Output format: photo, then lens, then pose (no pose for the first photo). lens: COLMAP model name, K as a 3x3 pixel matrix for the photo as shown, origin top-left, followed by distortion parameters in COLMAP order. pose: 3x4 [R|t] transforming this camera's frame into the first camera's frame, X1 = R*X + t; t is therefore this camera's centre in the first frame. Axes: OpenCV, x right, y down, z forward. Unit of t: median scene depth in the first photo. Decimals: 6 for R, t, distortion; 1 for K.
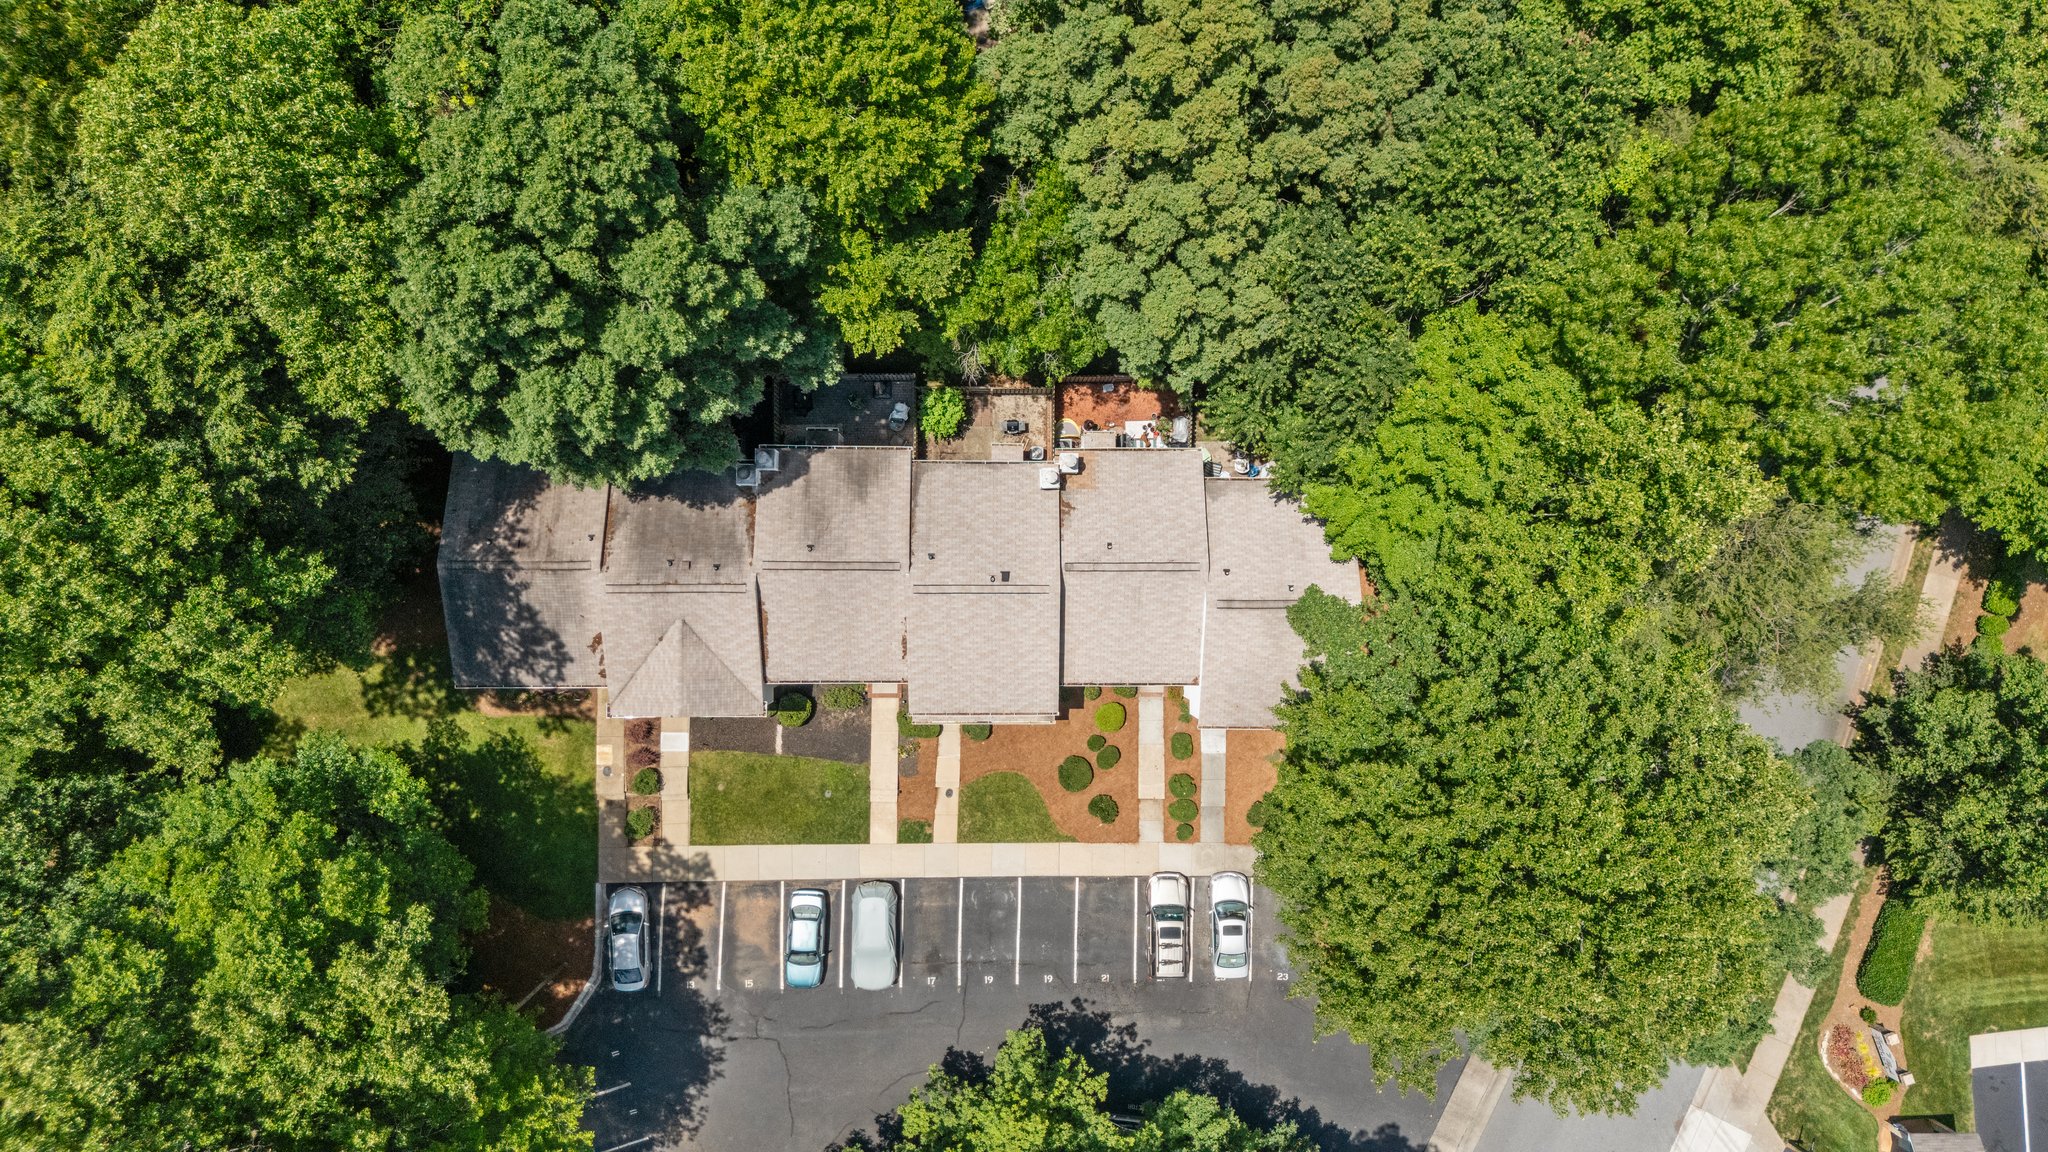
lens RADIAL K [[1434.6, 0, 1028.9], [0, 1434.6, 571.8], [0, 0, 1]] dist [-0.003662, -0.014561]
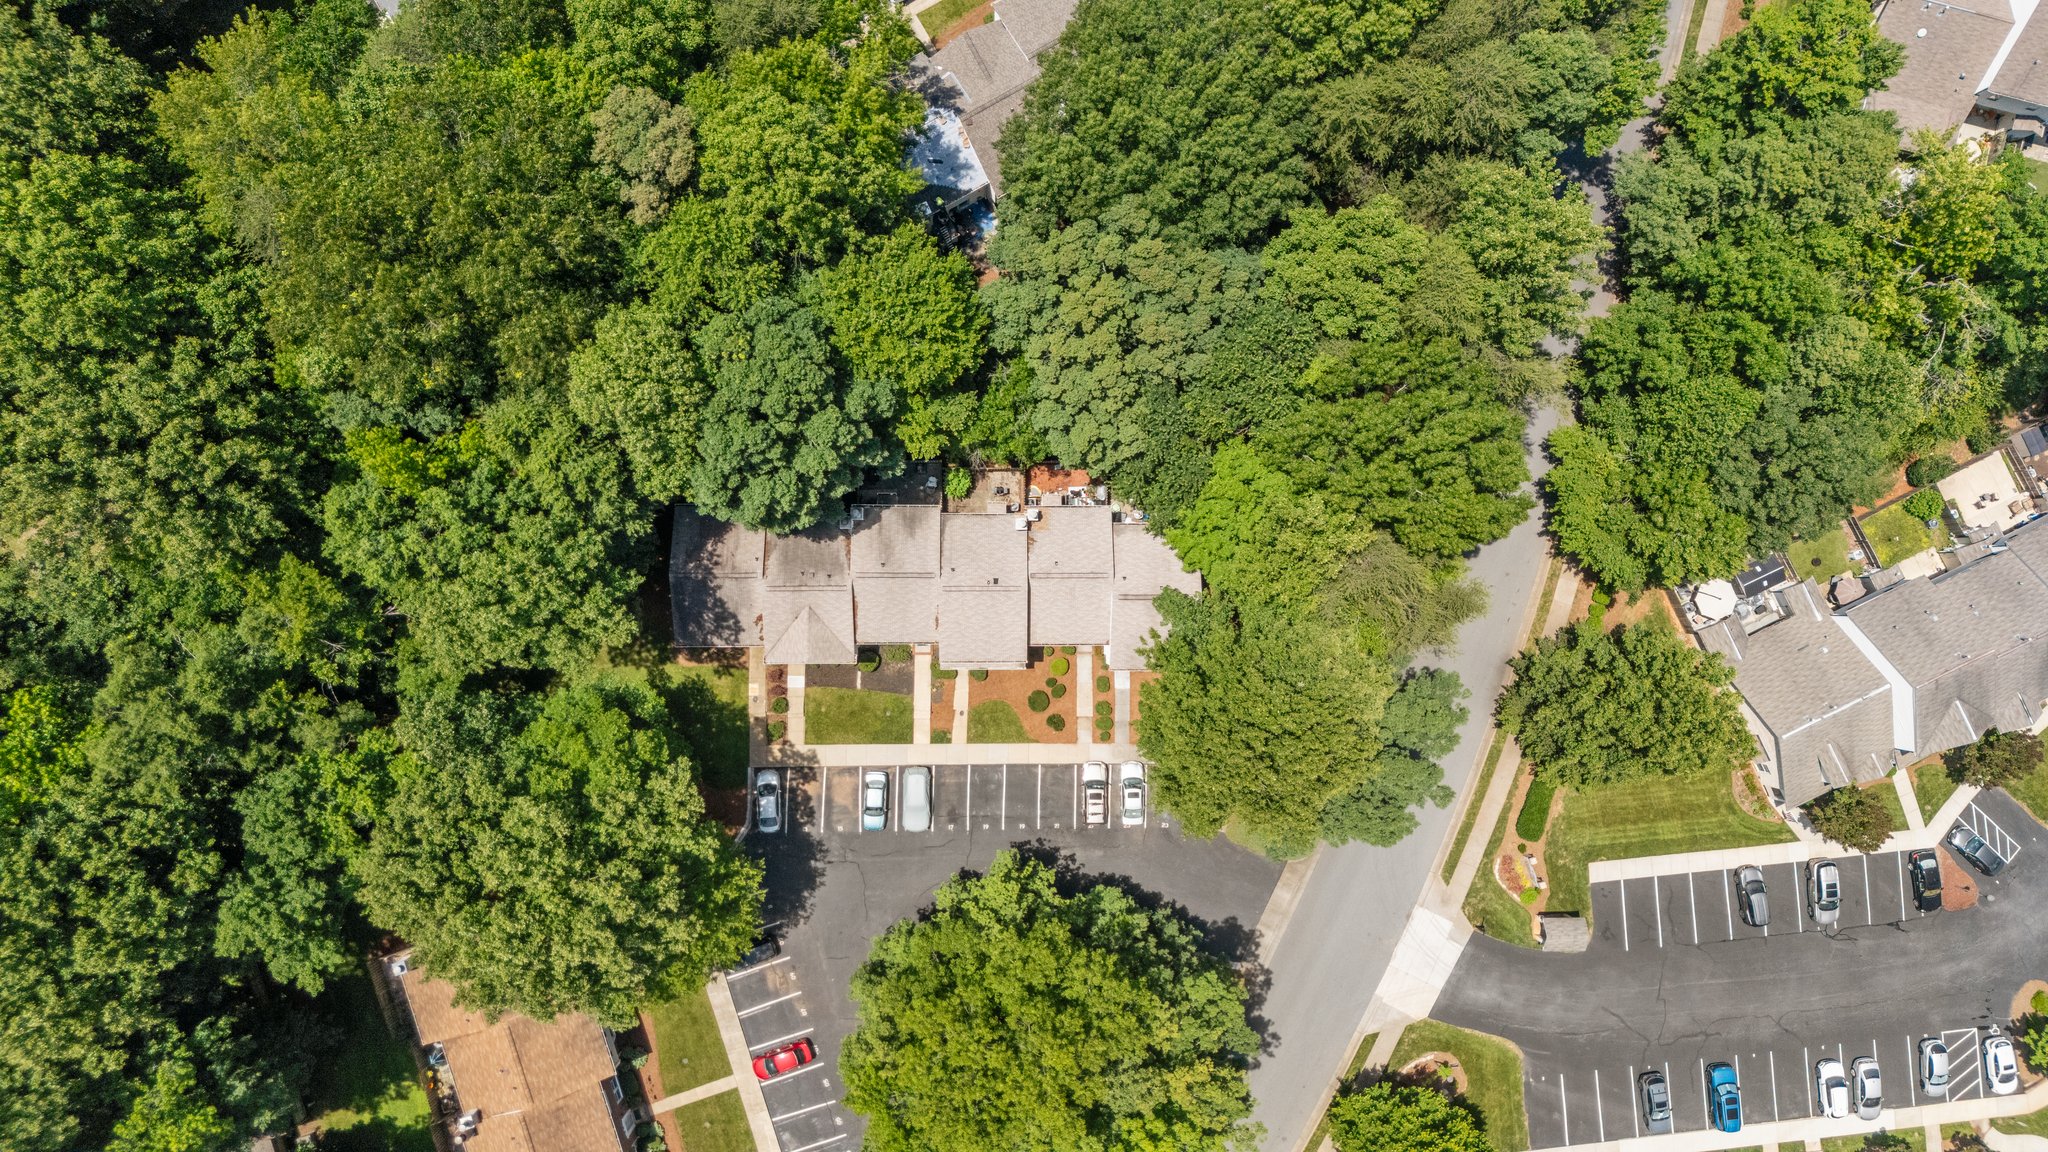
lens RADIAL K [[1434.6, 0, 1027.1], [0, 1434.6, 574.1], [0, 0, 1]] dist [-0.003662, -0.014561]
pose [[0.999974, -0.001597, 0.007058, 0.009164], [0.001615, 0.999995, -0.002625, -0.000791], [-0.007054, 0.002636, 0.999972, -0.723885]]
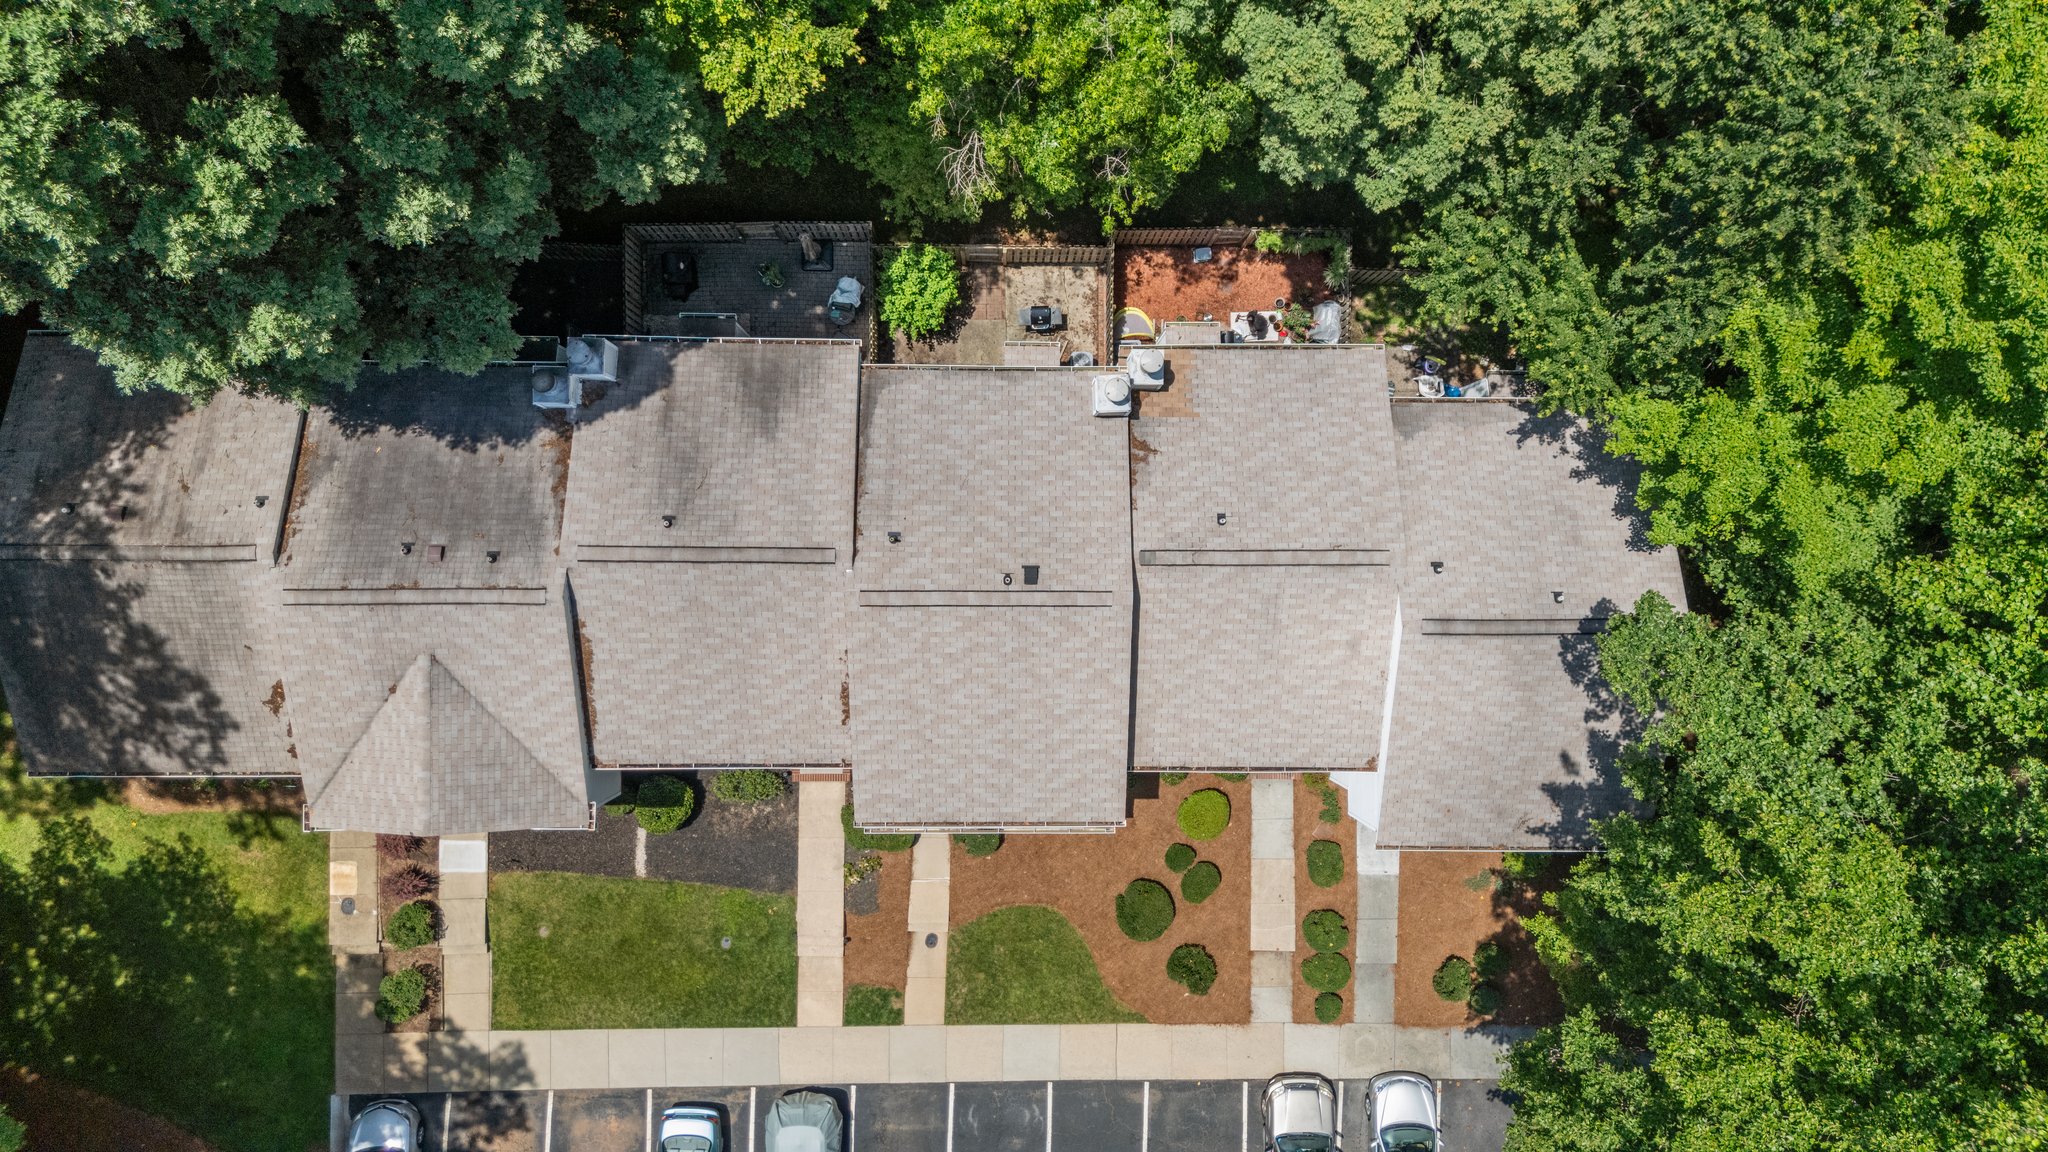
lens RADIAL K [[1434.6, 0, 1022.7], [0, 1434.6, 571.5], [0, 0, 1]] dist [-0.003662, -0.014561]
pose [[0.999973, 0.001681, -0.007111, -0.015523], [-0.001683, 0.999999, -0.000216, 0.002124], [0.007110, 0.000228, 0.999975, 0.457803]]
